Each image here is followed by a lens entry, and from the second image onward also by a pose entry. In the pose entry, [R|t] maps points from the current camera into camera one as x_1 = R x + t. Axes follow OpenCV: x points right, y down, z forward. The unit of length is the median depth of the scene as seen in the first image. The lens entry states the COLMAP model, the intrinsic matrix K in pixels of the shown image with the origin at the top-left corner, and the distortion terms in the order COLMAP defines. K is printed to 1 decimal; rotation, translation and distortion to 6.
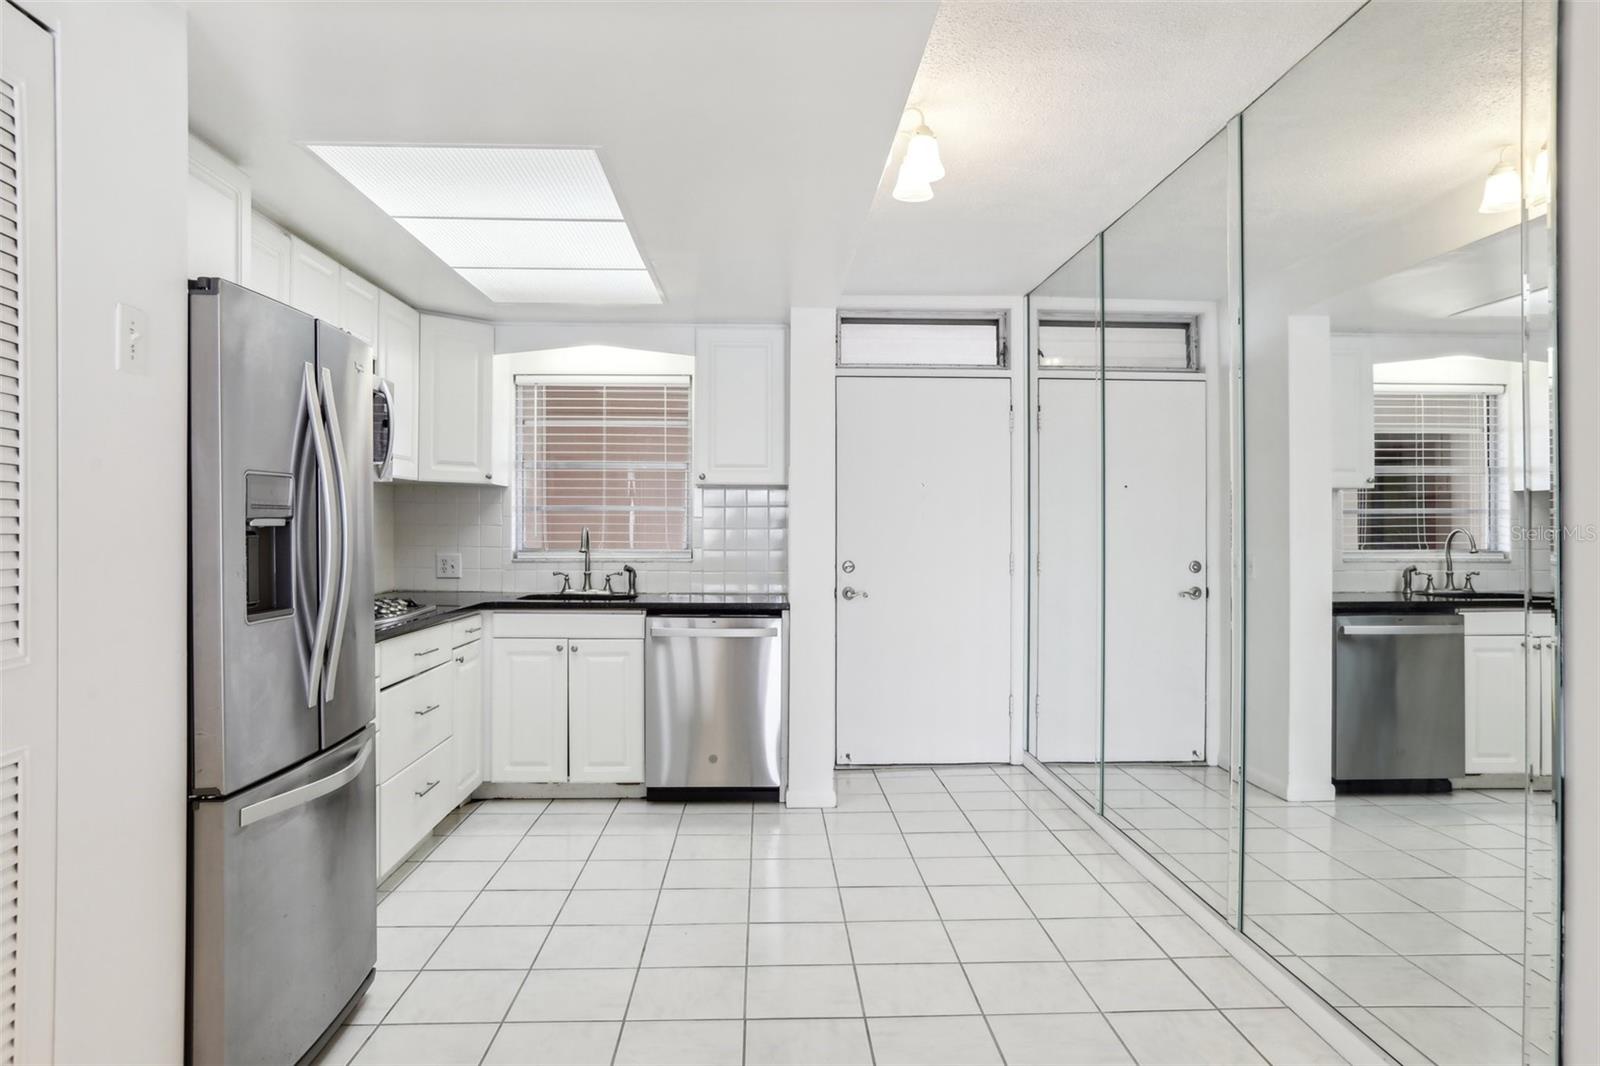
lens RADIAL K [[975.6, 0, 810.5], [0, 975.6, 528.6], [0, 0, 1]] dist [-0.066583, 0.047811]
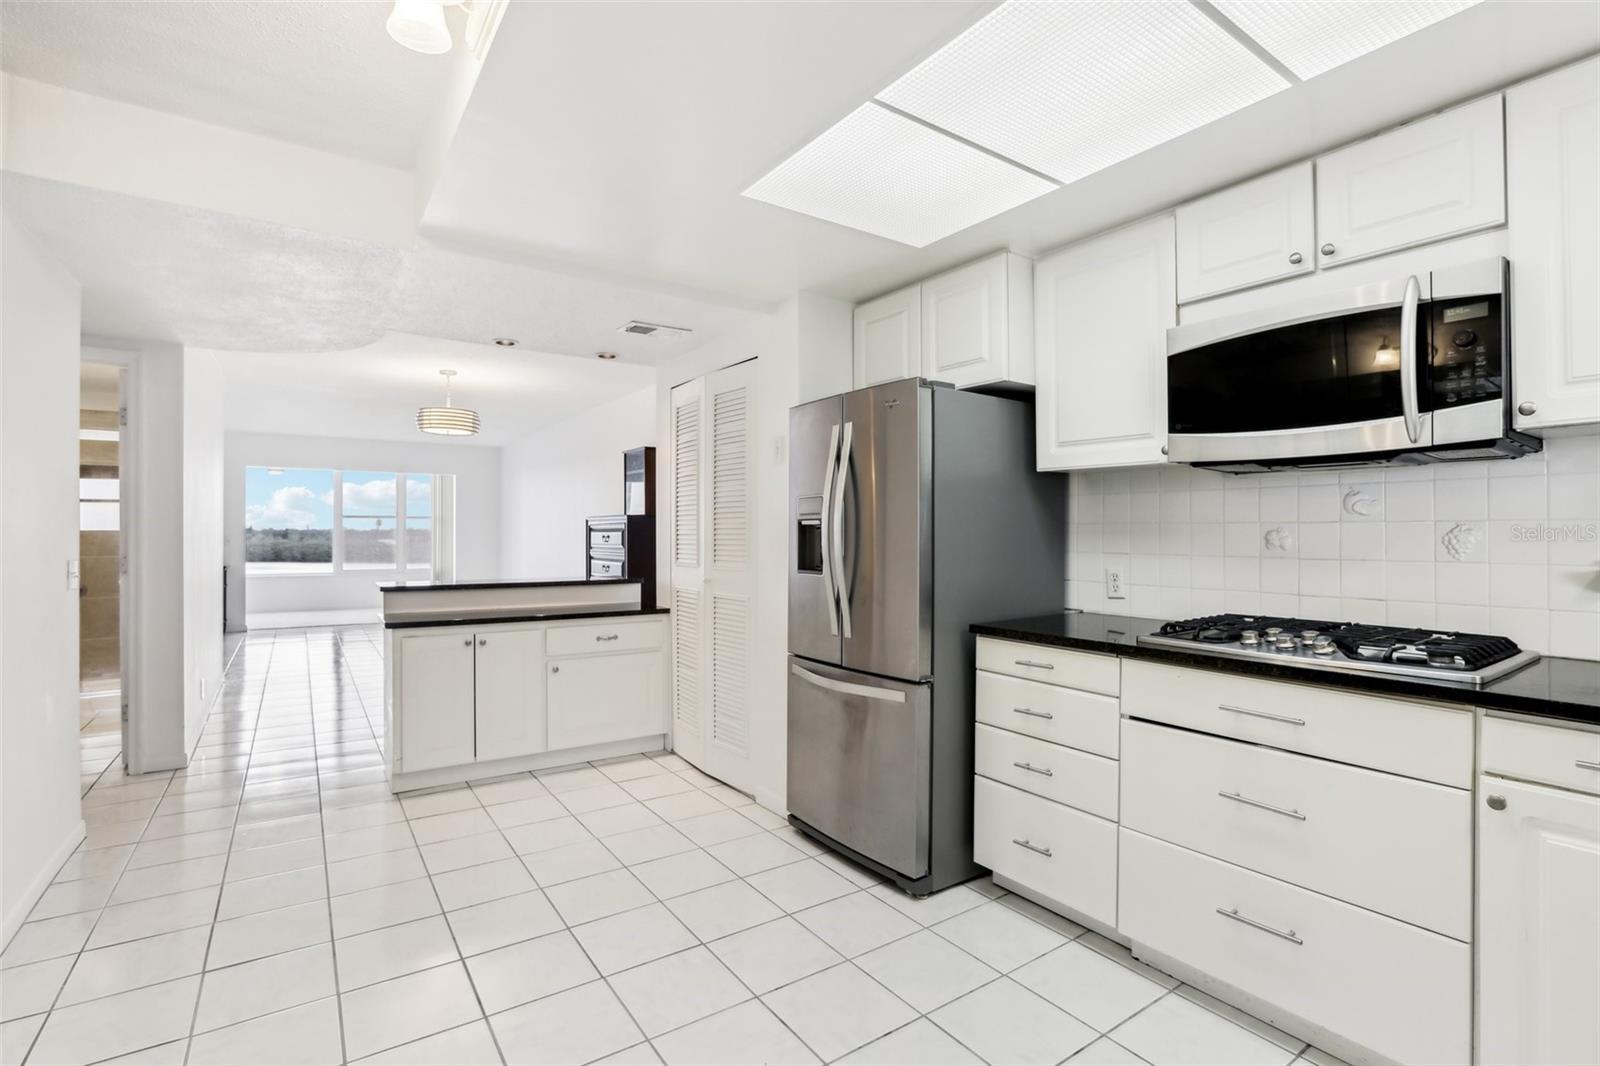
lens RADIAL K [[744.7, 0, 800.0], [0, 744.7, 533.0], [0, 0, 1]] dist [-0.041488, 0.013352]
pose [[-0.849518, -0.004613, -0.527540, 0.090765], [-0.005988, 0.999982, 0.000899, 0.005131], [0.527526, 0.003923, -0.849530, 0.900090]]
